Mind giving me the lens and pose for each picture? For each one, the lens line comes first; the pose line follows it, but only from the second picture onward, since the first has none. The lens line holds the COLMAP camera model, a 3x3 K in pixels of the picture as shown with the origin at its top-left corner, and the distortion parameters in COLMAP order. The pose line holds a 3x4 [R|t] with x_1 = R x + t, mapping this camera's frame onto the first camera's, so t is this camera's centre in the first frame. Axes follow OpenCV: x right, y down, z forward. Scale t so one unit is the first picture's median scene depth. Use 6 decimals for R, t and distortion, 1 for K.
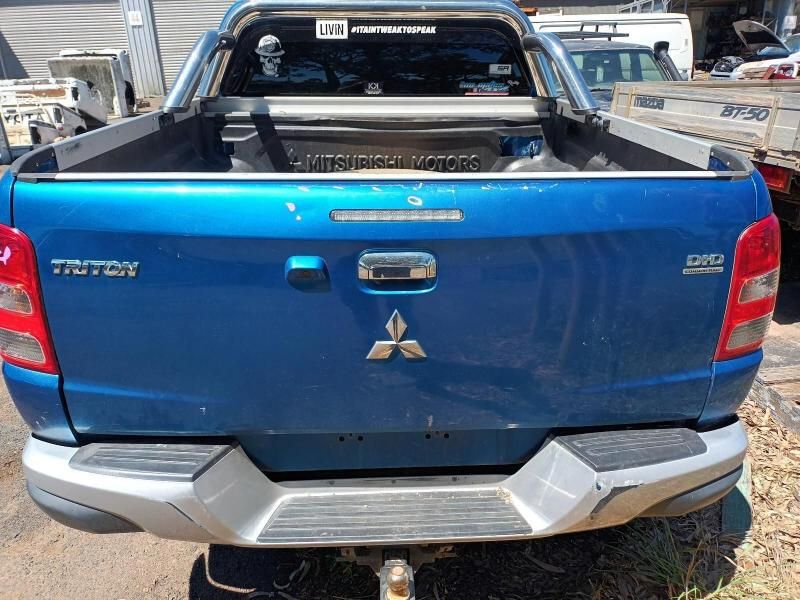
lens RADIAL K [[601.5, 0, 401.9], [0, 601.5, 306.8], [0, 0, 1]] dist [0.010180, -0.011042]
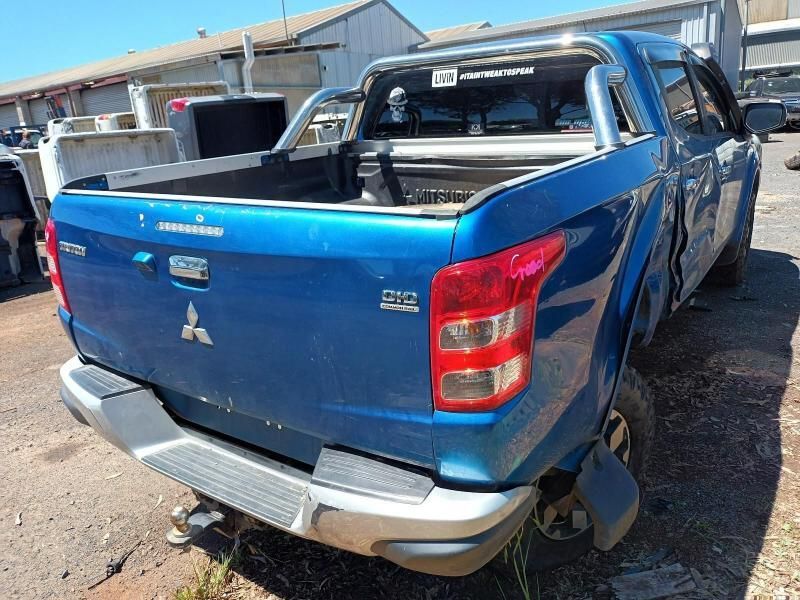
lens RADIAL K [[599.1, 0, 401.7], [0, 599.1, 305.3], [0, 0, 1]] dist [0.038529, -0.053856]
pose [[0.795962, 0.139883, -0.588963, 0.533358], [-0.176851, 0.984224, -0.005248, -0.029357], [0.578938, 0.108336, 0.808143, 0.104846]]
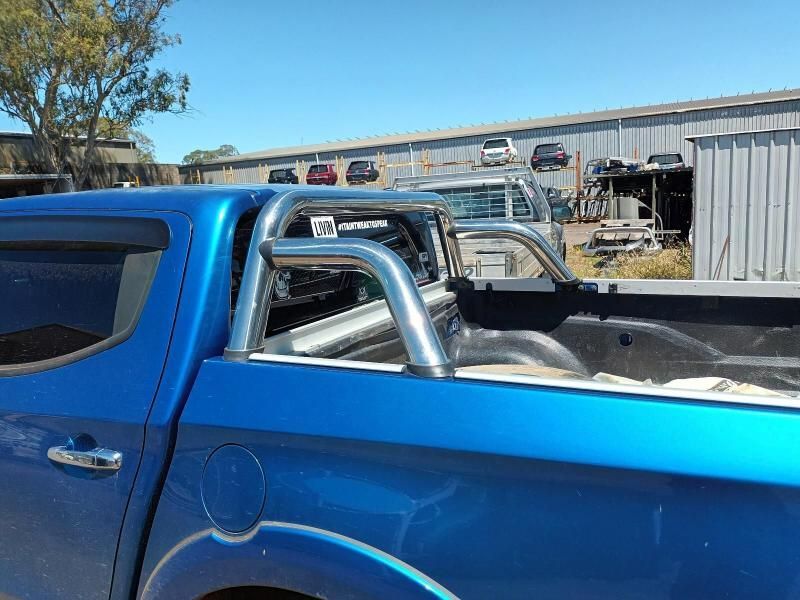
lens RADIAL K [[601.5, 0, 401.9], [0, 601.5, 306.8], [0, 0, 1]] dist [0.010180, -0.011042]
pose [[0.475393, -0.163206, 0.864503, -0.733166], [0.387981, 0.920820, -0.039513, -0.304882], [-0.789603, 0.354195, 0.501072, 0.586895]]
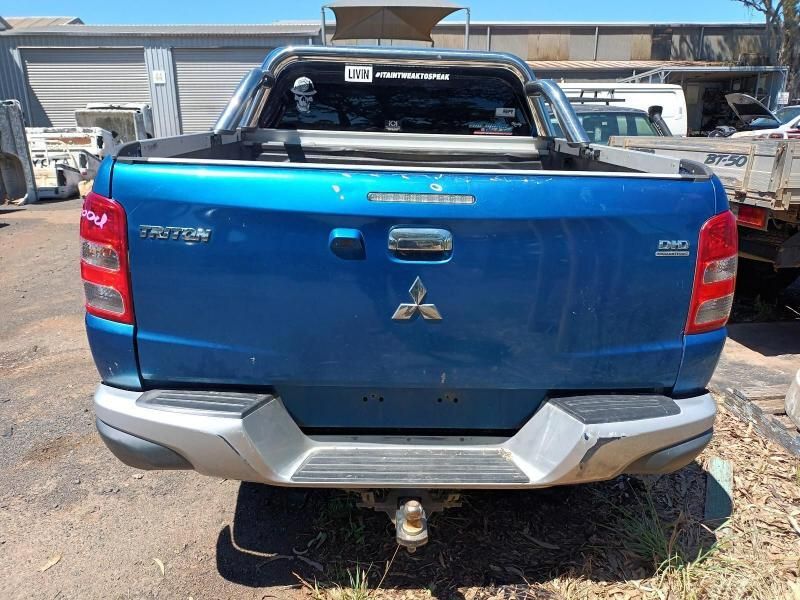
lens RADIAL K [[599.1, 0, 401.7], [0, 599.1, 305.3], [0, 0, 1]] dist [0.038529, -0.053856]
pose [[0.999597, 0.028125, -0.003934, -0.017793], [-0.028375, 0.994817, -0.097637, 0.087288], [0.001168, 0.097710, 0.995214, -0.096676]]
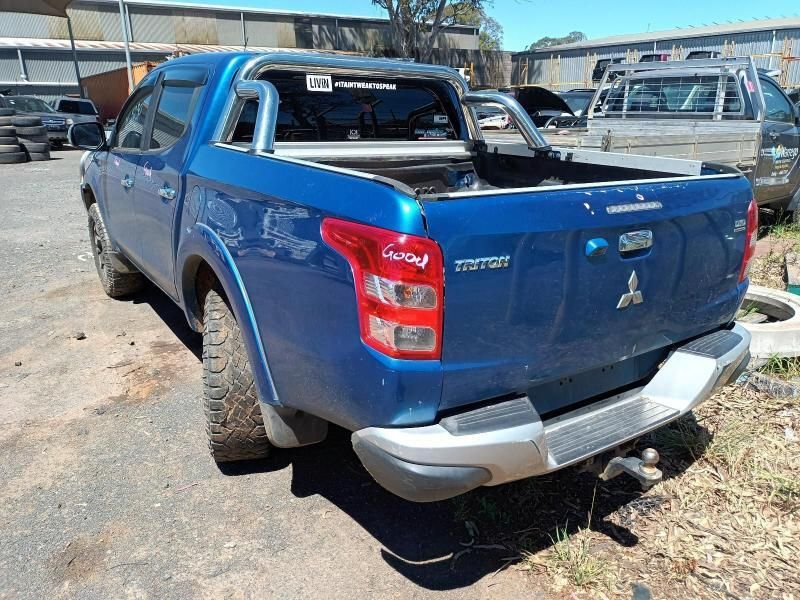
lens RADIAL K [[599.1, 0, 401.7], [0, 599.1, 305.3], [0, 0, 1]] dist [0.038529, -0.053856]
pose [[0.857217, -0.145073, 0.494098, -0.605569], [0.184619, 0.982293, -0.031886, 0.014722], [-0.480724, 0.118553, 0.868821, -0.008962]]
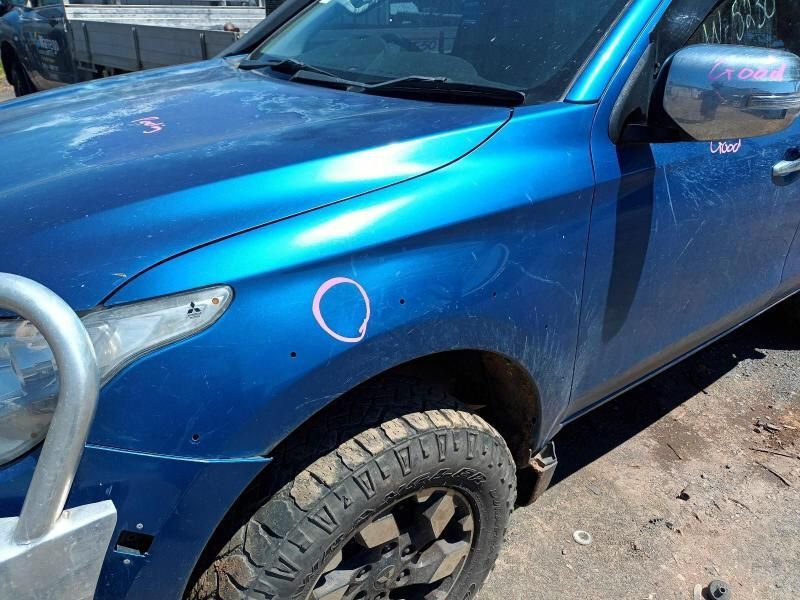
lens RADIAL K [[605.8, 0, 398.9], [0, 605.8, 300.7], [0, 0, 1]] dist [0.021959, -0.024168]
pose [[-0.562288, -0.362235, 0.743383, -0.746774], [0.301976, 0.746929, 0.592375, -0.899102], [-0.769833, 0.557569, -0.310603, 2.234823]]
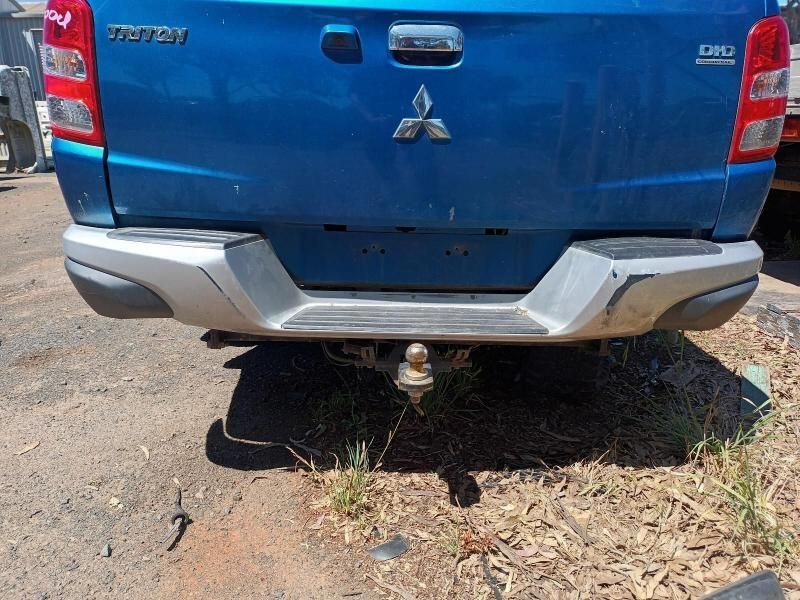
lens RADIAL K [[599.1, 0, 401.7], [0, 599.1, 305.3], [0, 0, 1]] dist [0.038529, -0.053856]
pose [[0.999259, 0.028687, -0.025669, -0.004327], [-0.030784, 0.995867, -0.085448, 0.232688], [0.023112, 0.086175, 0.996012, -0.012527]]
